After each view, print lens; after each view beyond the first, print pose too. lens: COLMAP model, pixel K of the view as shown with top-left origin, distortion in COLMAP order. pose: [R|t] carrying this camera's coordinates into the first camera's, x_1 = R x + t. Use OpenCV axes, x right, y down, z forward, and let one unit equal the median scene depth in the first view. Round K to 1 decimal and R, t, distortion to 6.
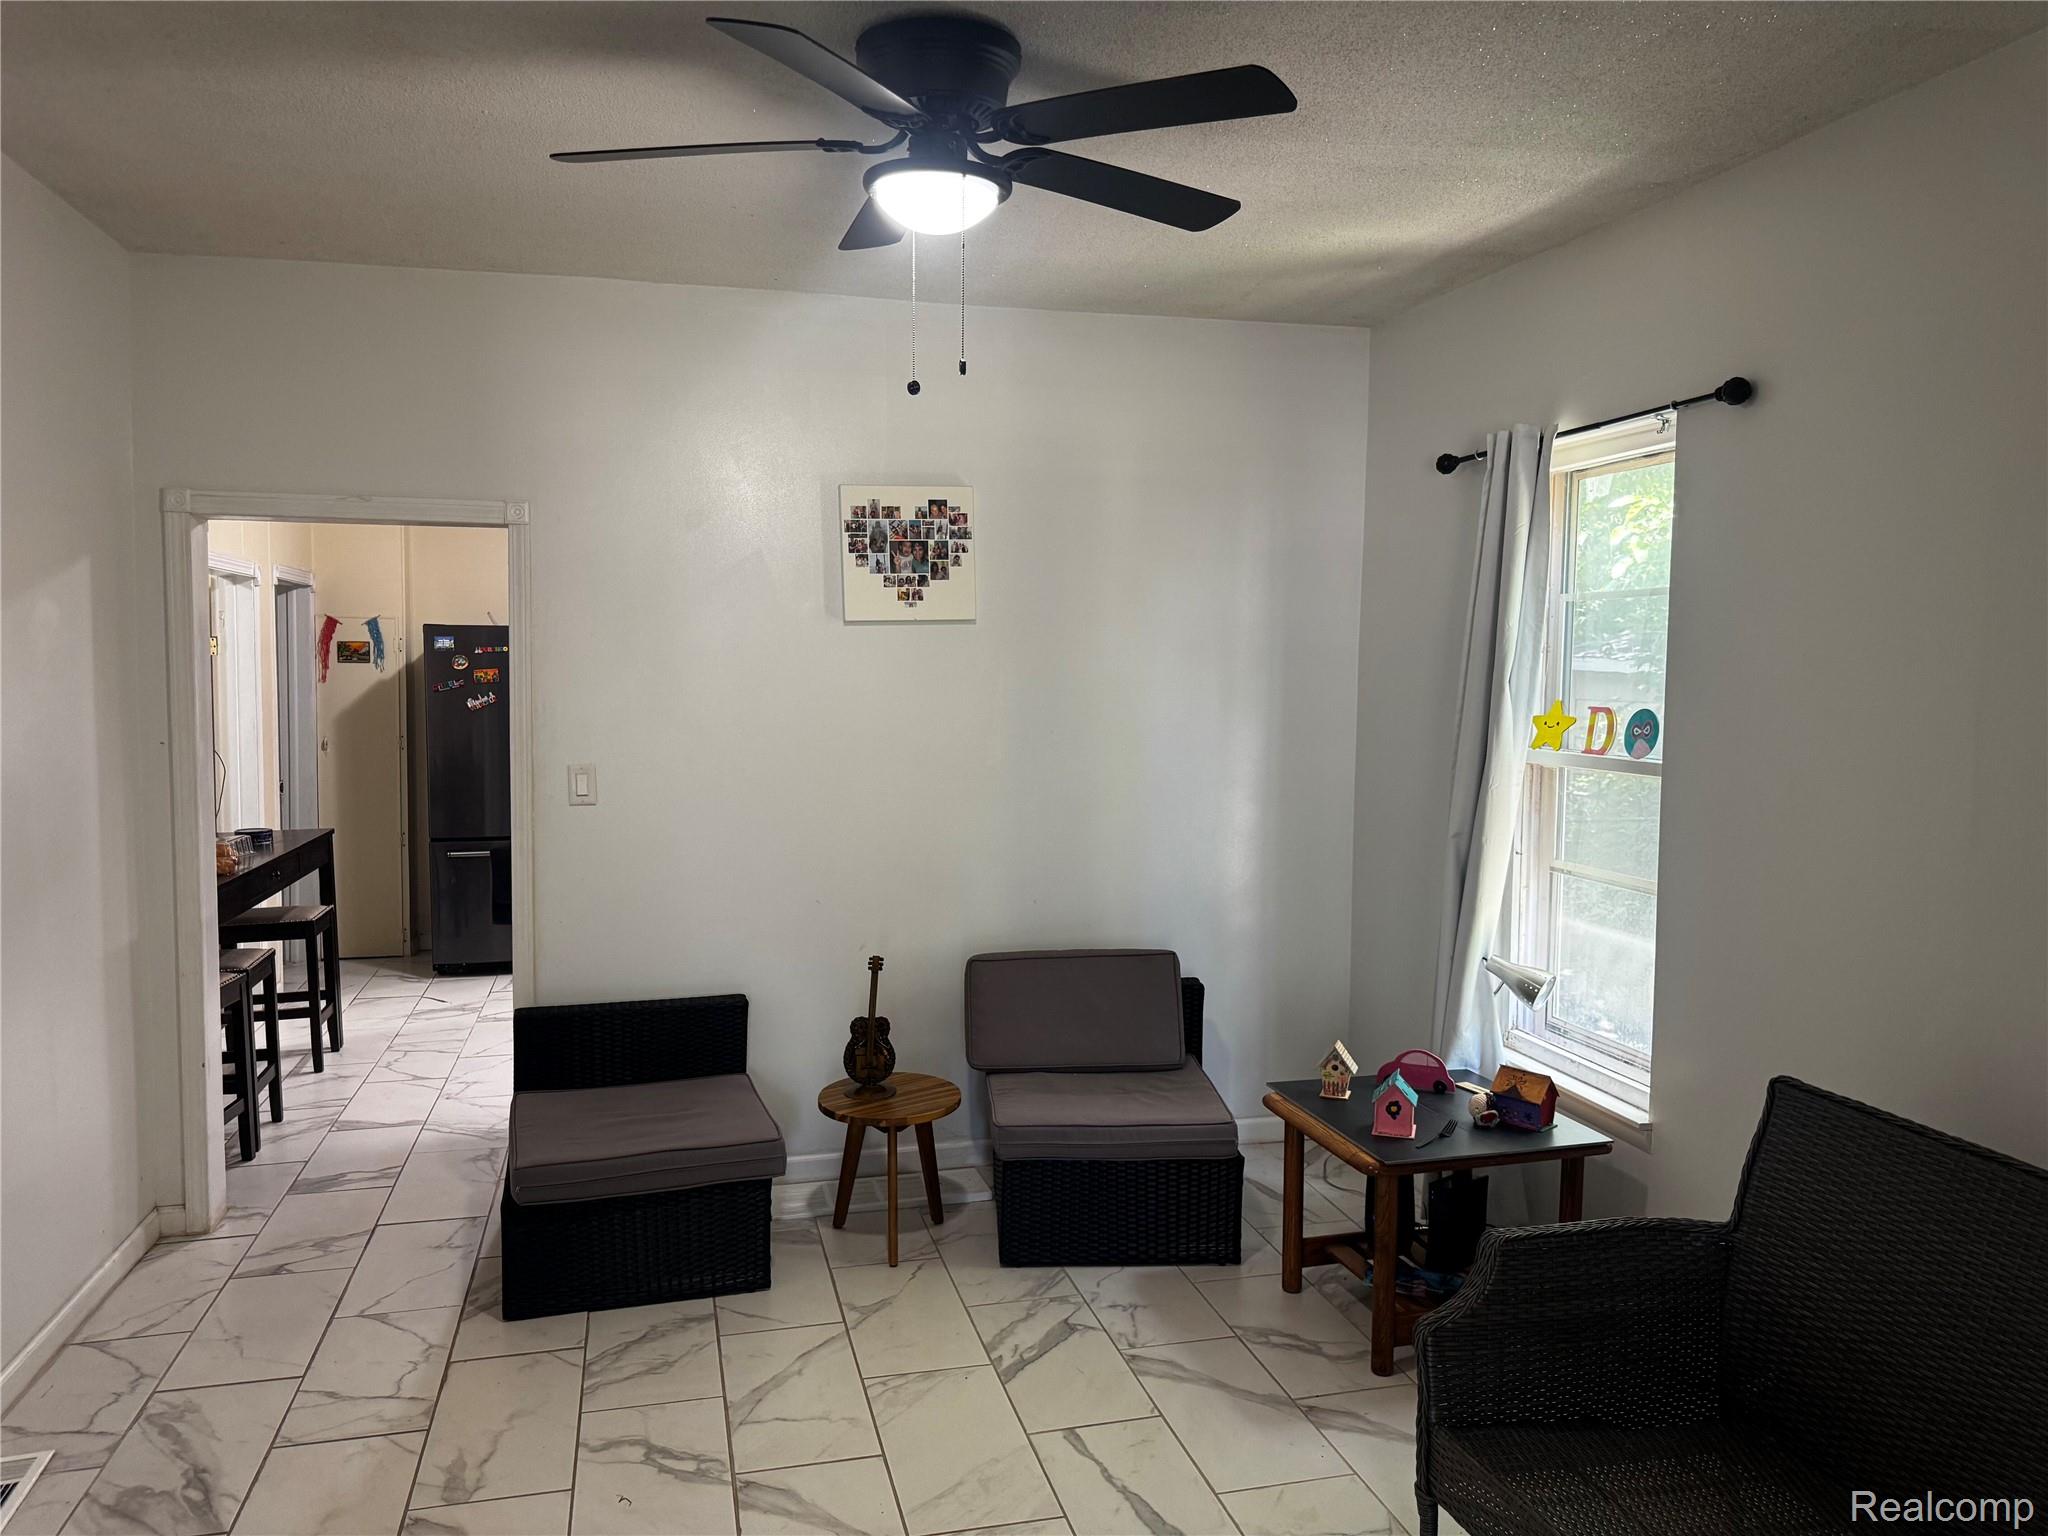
lens RADIAL K [[1449.4, 0, 1015.6], [0, 1449.4, 773.1], [0, 0, 1]] dist [0.124160, -0.174789]
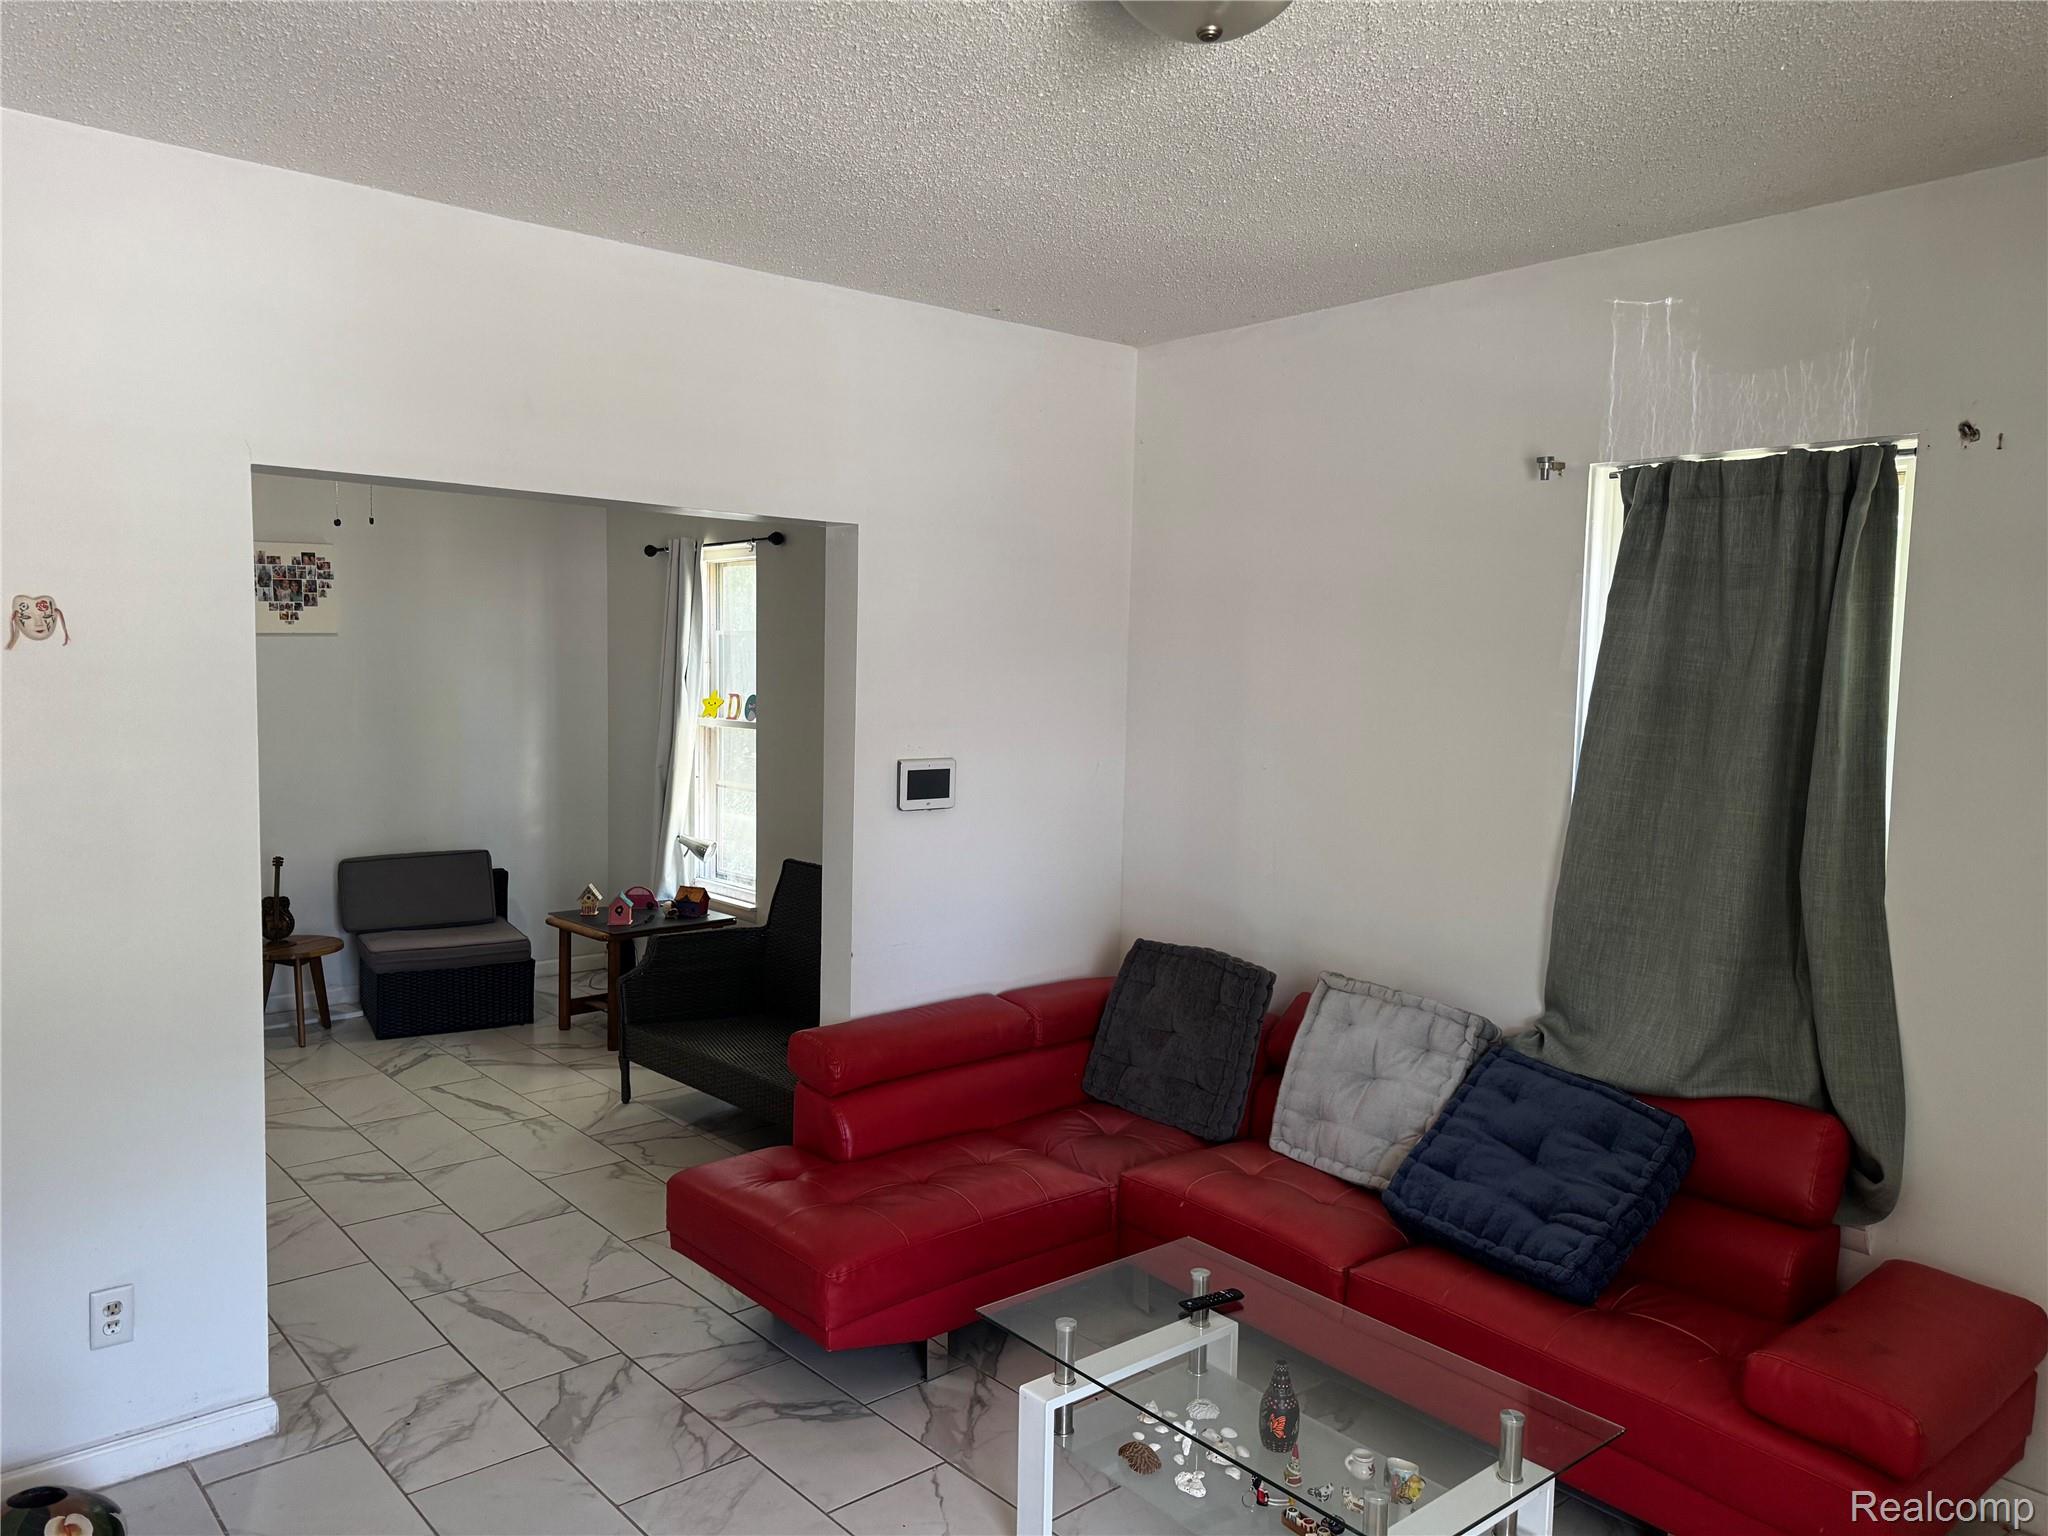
lens RADIAL K [[1455.5, 0, 1020.5], [0, 1455.5, 764.1], [0, 0, 1]] dist [0.147235, -0.241876]
pose [[0.891473, -0.022860, 0.452496, -0.110637], [0.021558, 0.999735, 0.008035, 0.035400], [-0.452560, 0.002593, 0.891730, -0.771902]]
